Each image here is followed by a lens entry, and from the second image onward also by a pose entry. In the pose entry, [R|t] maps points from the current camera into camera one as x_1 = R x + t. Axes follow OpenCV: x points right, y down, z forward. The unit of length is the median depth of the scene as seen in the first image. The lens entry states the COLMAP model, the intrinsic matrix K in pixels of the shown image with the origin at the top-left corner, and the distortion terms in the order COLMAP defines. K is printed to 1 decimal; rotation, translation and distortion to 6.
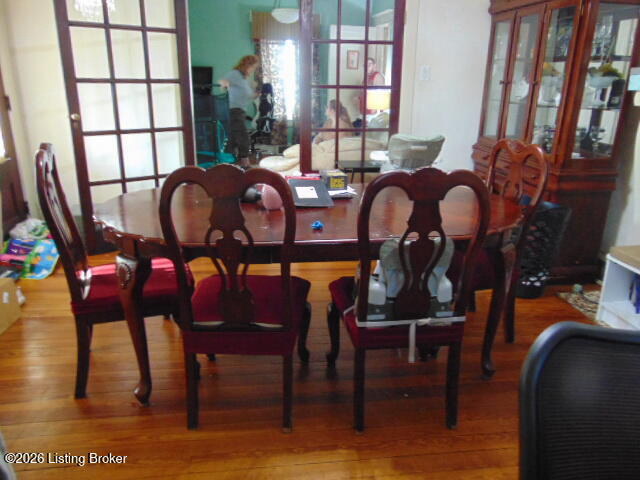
lens RADIAL K [[475.6, 0, 320.0], [0, 475.6, 235.4], [0, 0, 1]] dist [-0.032794, 0.067602]
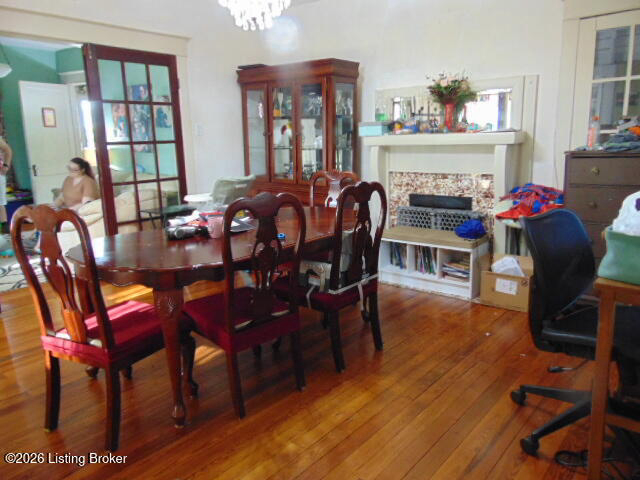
lens RADIAL K [[475.6, 0, 322.0], [0, 475.6, 241.2], [0, 0, 1]] dist [-0.032794, 0.067602]
pose [[0.733981, -0.173692, 0.656585, -0.568132], [0.236850, 0.971515, -0.007766, 0.021141], [-0.636533, 0.161213, 0.754212, -0.071095]]
